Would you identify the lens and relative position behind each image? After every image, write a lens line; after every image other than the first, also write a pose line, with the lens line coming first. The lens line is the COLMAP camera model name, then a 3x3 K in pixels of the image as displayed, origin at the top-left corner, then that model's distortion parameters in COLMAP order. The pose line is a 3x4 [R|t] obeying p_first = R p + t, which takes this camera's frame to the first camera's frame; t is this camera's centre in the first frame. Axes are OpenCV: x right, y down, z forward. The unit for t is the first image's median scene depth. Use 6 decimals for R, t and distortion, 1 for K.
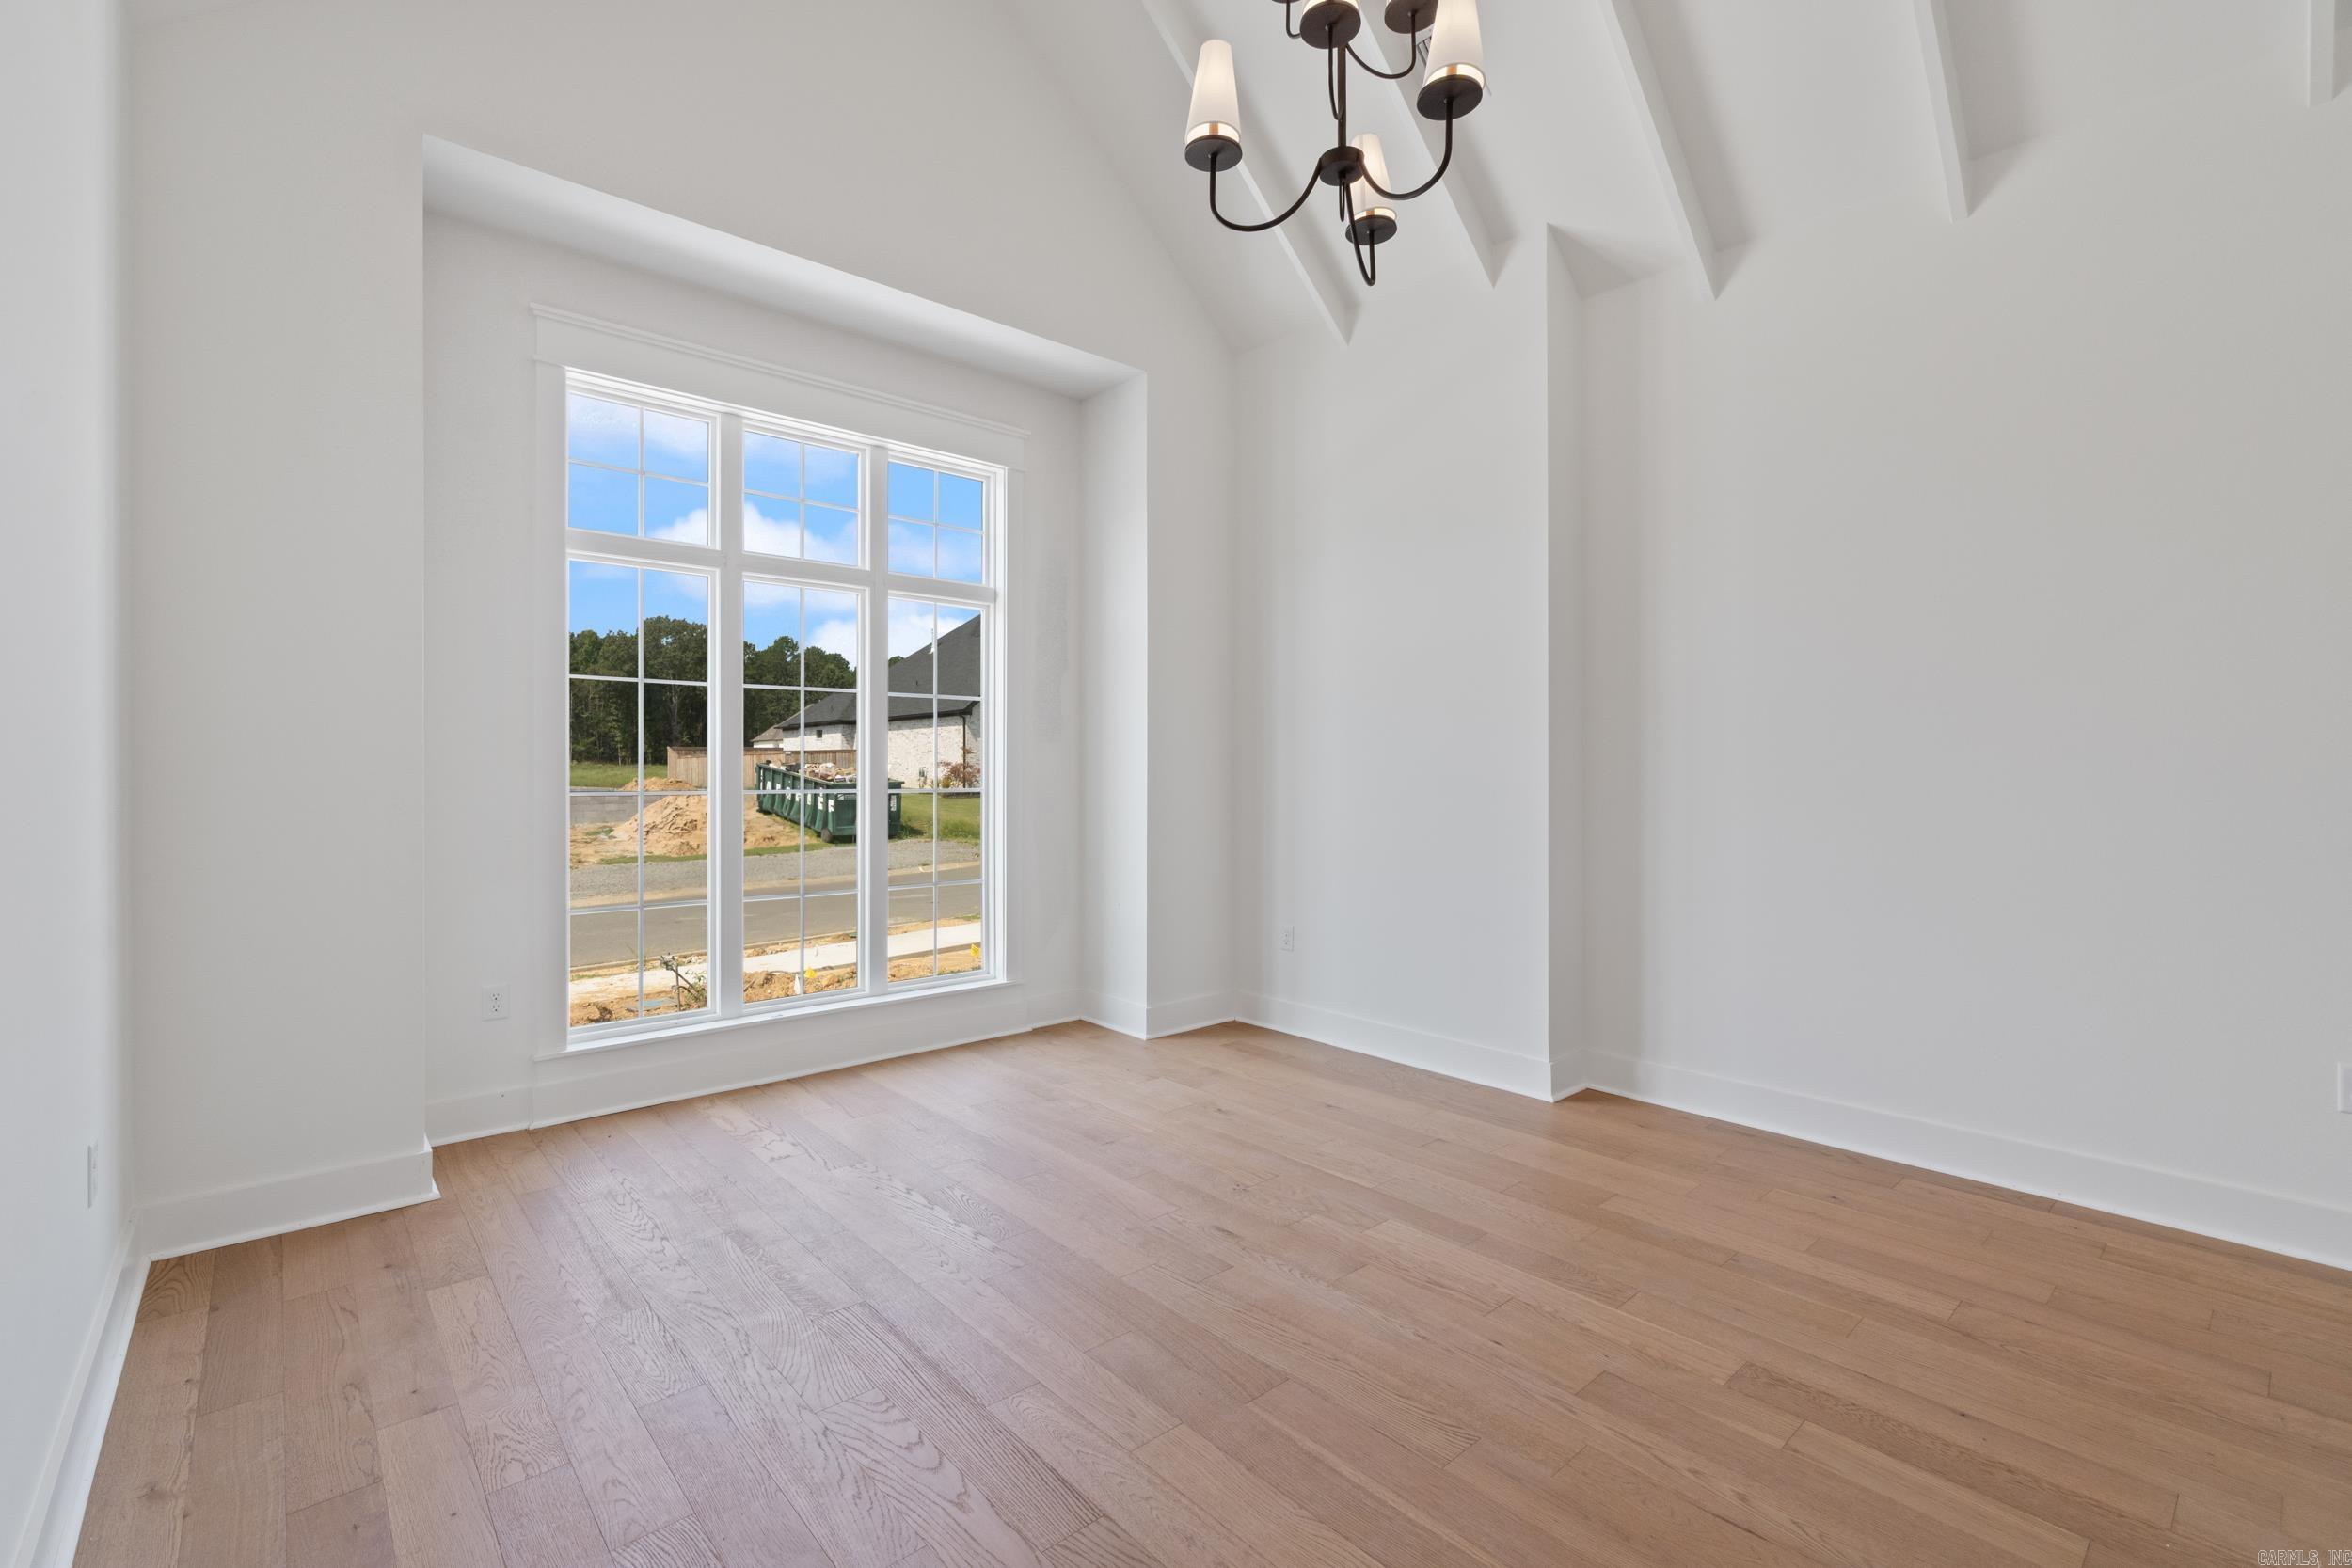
lens RADIAL K [[1024.9, 0, 1169.6], [0, 1024.9, 768.3], [0, 0, 1]] dist [0.001373, 0.000159]
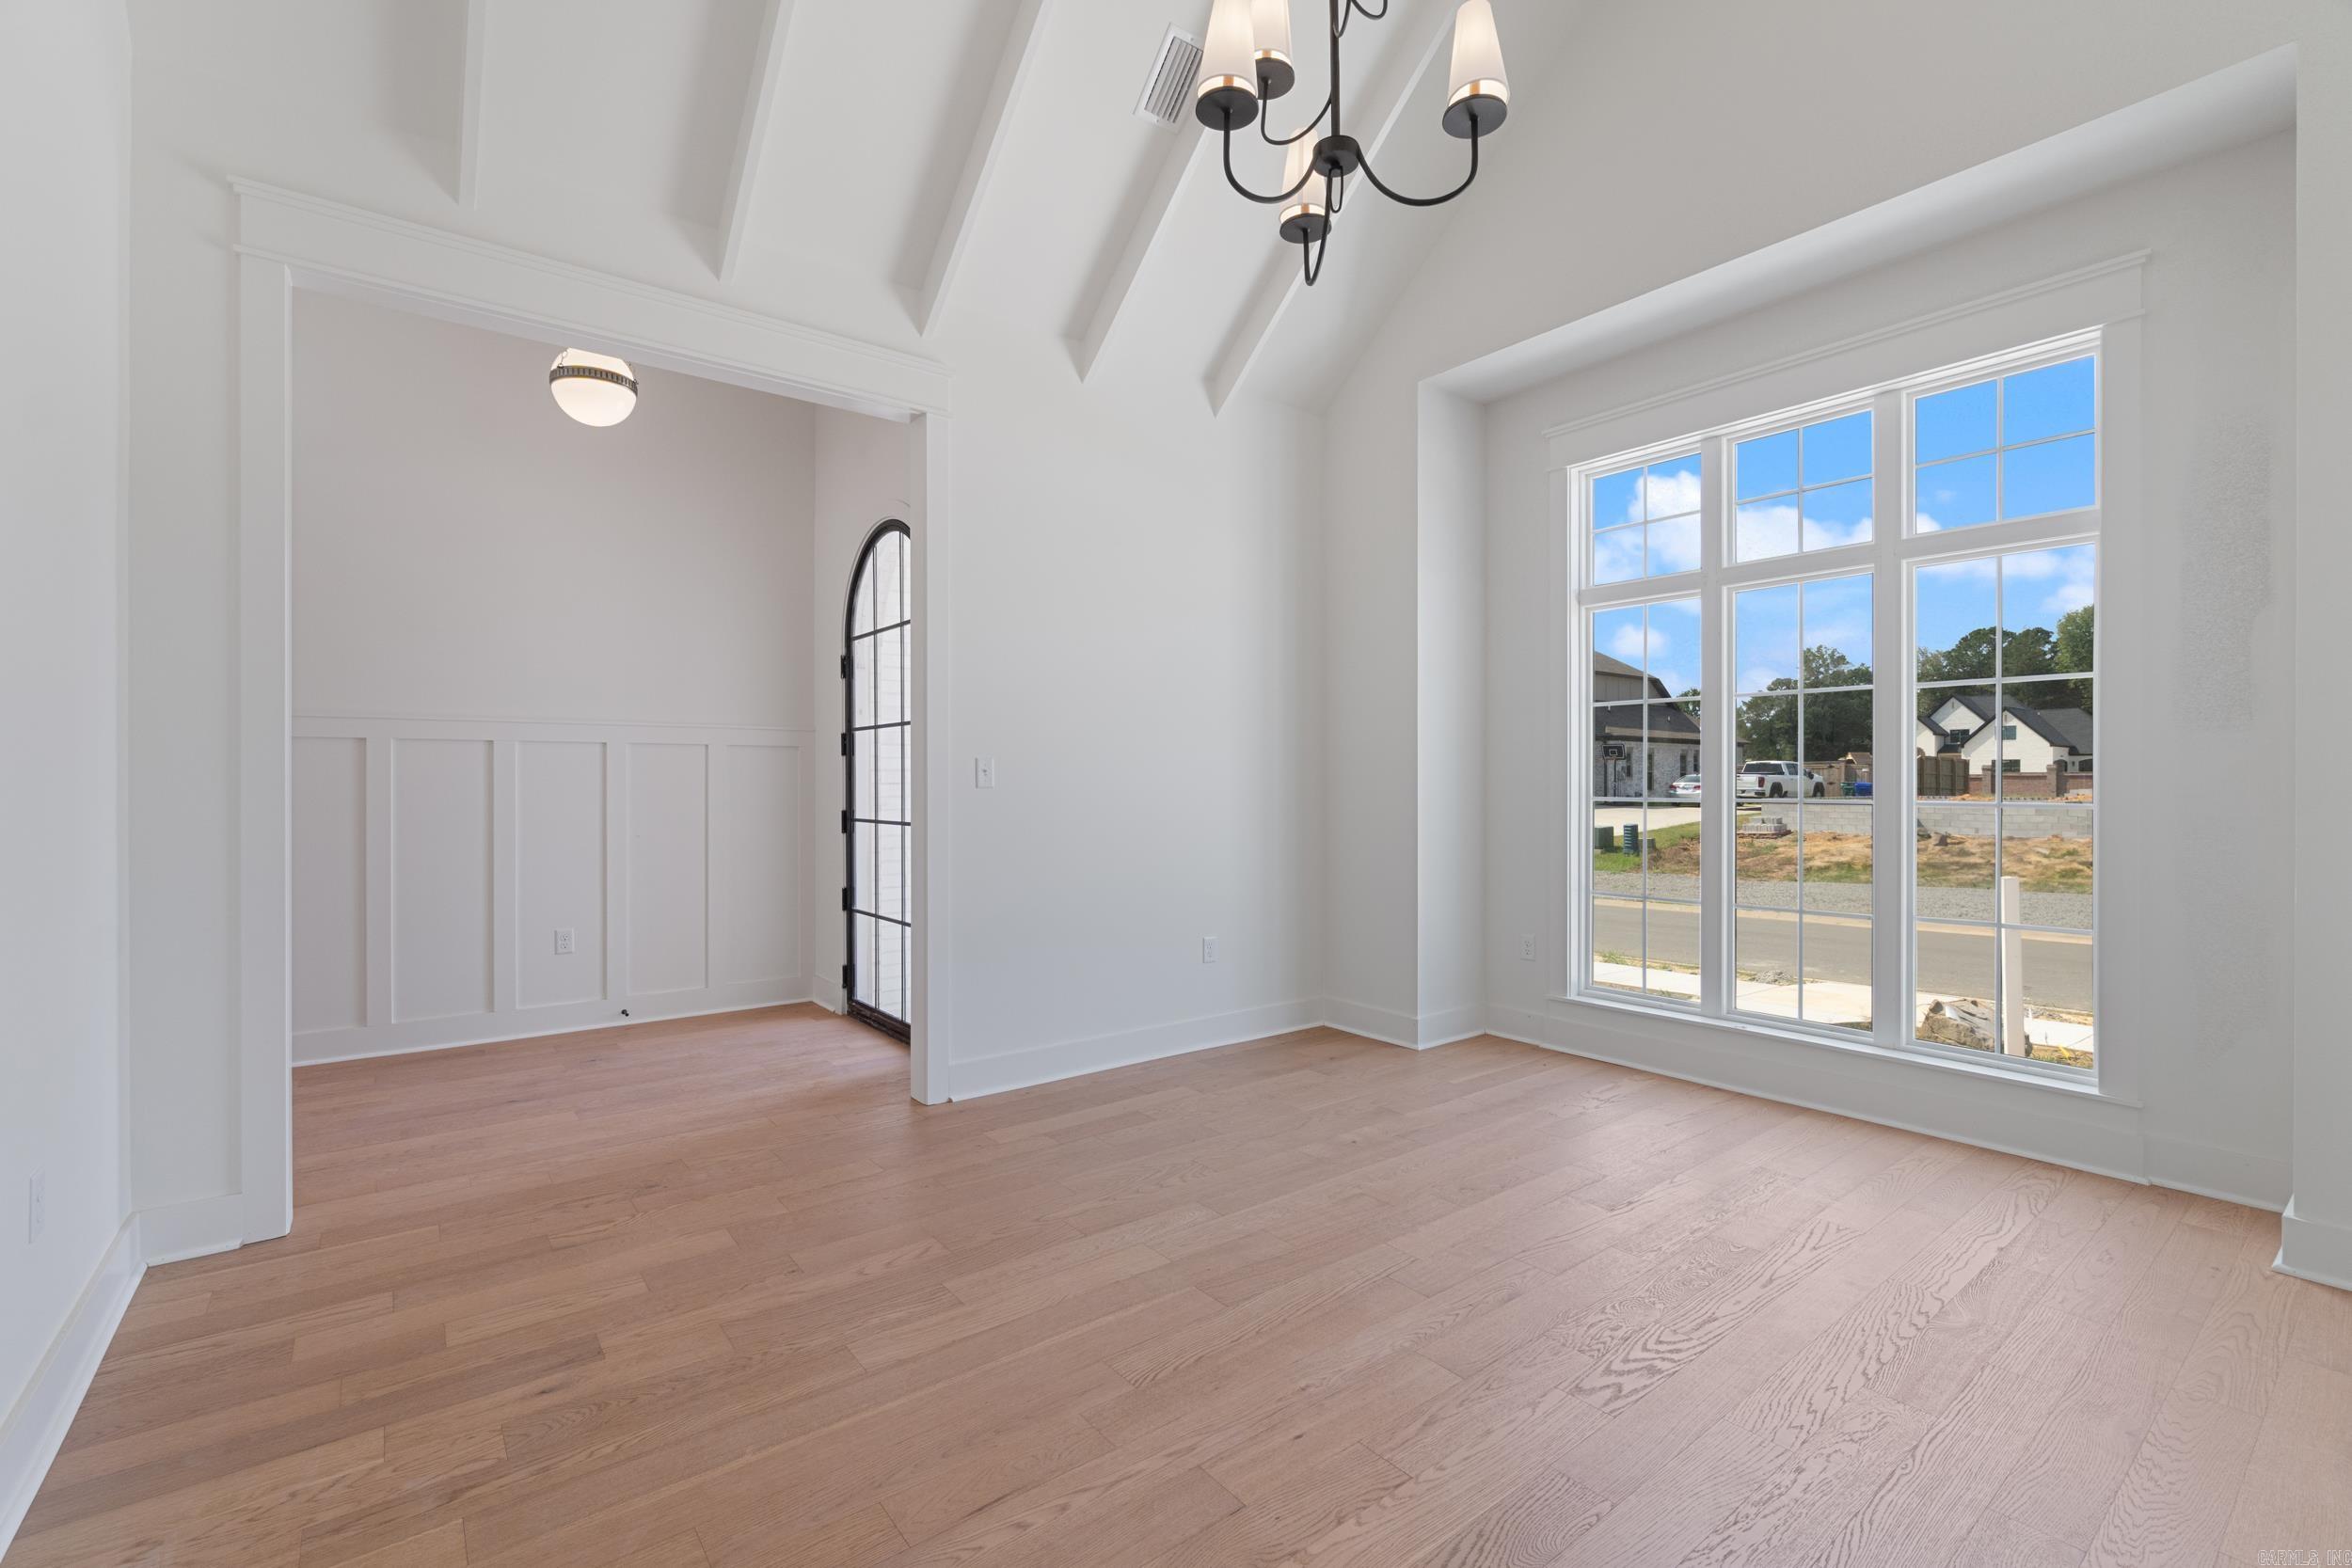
lens RADIAL K [[1013.7, 0, 1165.8], [0, 1013.7, 782.2], [0, 0, 1]] dist [-0.002882, -0.000082]
pose [[-0.050961, 0.003334, -0.998695, 0.739240], [0.001151, 0.999994, 0.003279, -0.000526], [0.998700, -0.000982, -0.050965, 0.580267]]
